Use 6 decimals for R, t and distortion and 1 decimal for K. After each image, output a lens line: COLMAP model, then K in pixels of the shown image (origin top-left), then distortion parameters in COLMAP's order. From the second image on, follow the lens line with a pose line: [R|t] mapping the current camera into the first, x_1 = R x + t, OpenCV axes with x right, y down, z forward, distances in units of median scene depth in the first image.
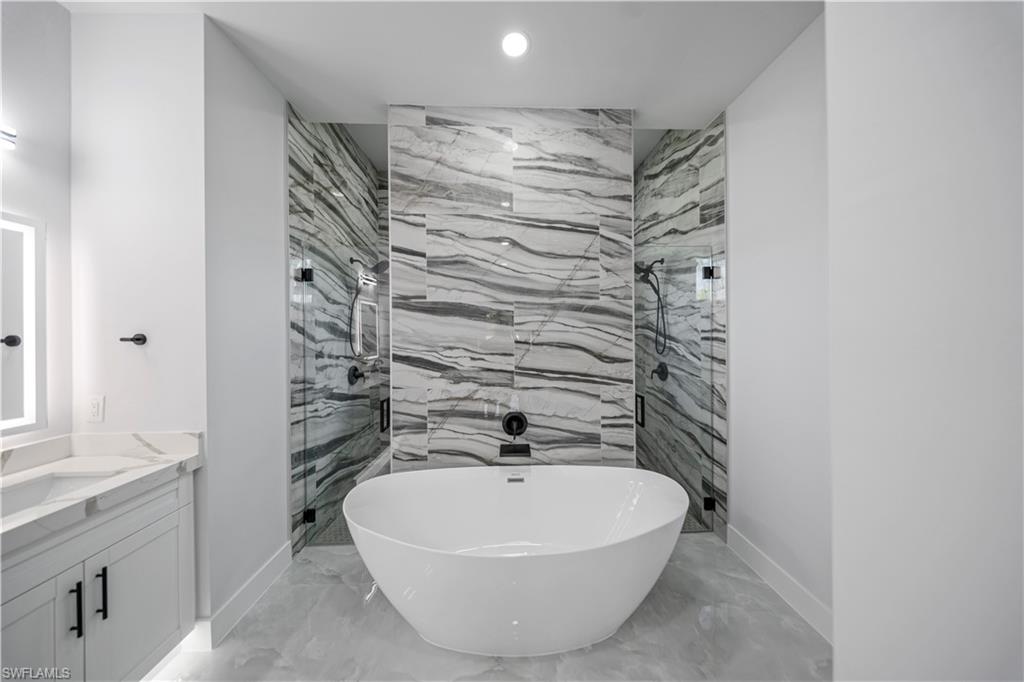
lens RADIAL K [[304.7, 0, 516.5], [0, 304.7, 334.3], [0, 0, 1]] dist [0.000943, -0.001261]
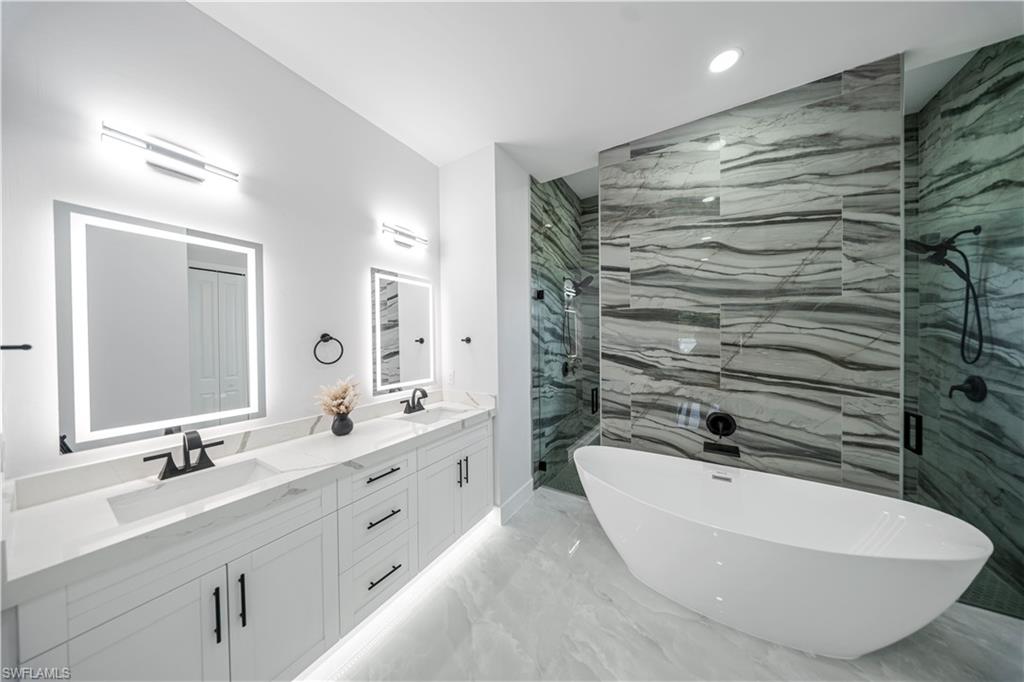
lens RADIAL K [[304.7, 0, 509.6], [0, 304.7, 341.6], [0, 0, 1]] dist [0.000943, -0.001261]
pose [[0.825548, 0.005405, -0.564307, -0.014334], [0.003561, 0.999884, 0.014786, -0.000609], [0.564321, -0.014216, 0.825433, -0.236728]]
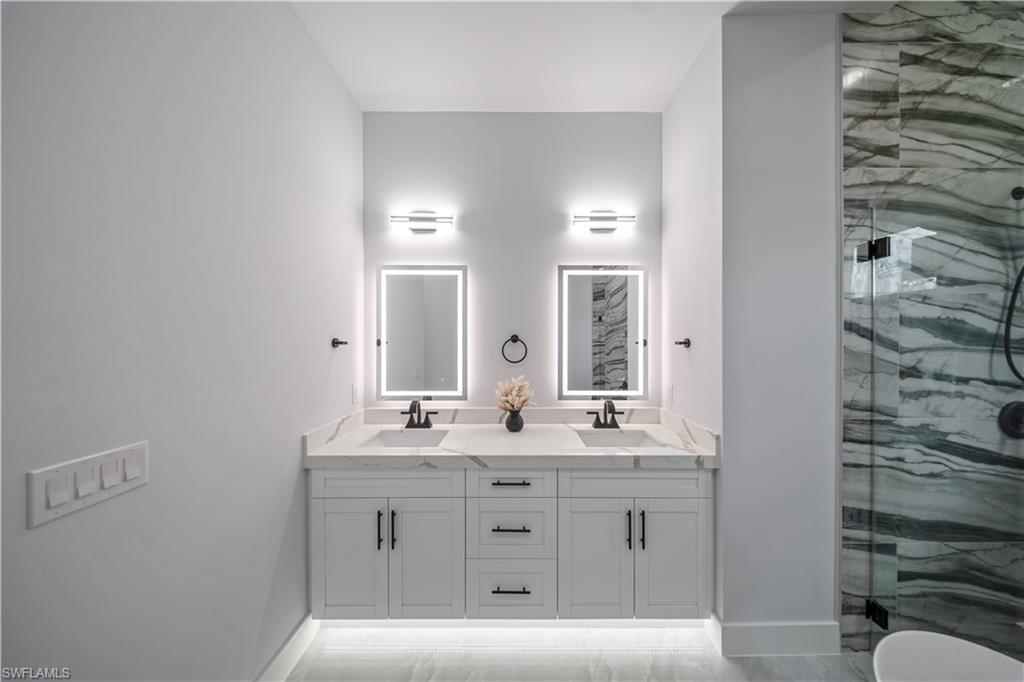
lens RADIAL K [[304.7, 0, 509.2], [0, 304.7, 342.5], [0, 0, 1]] dist [0.000943, -0.001261]
pose [[-0.055402, 0.013365, -0.998375, 0.013101], [0.000294, 0.999911, 0.013369, -0.001466], [0.998464, 0.000447, -0.055401, 0.241843]]
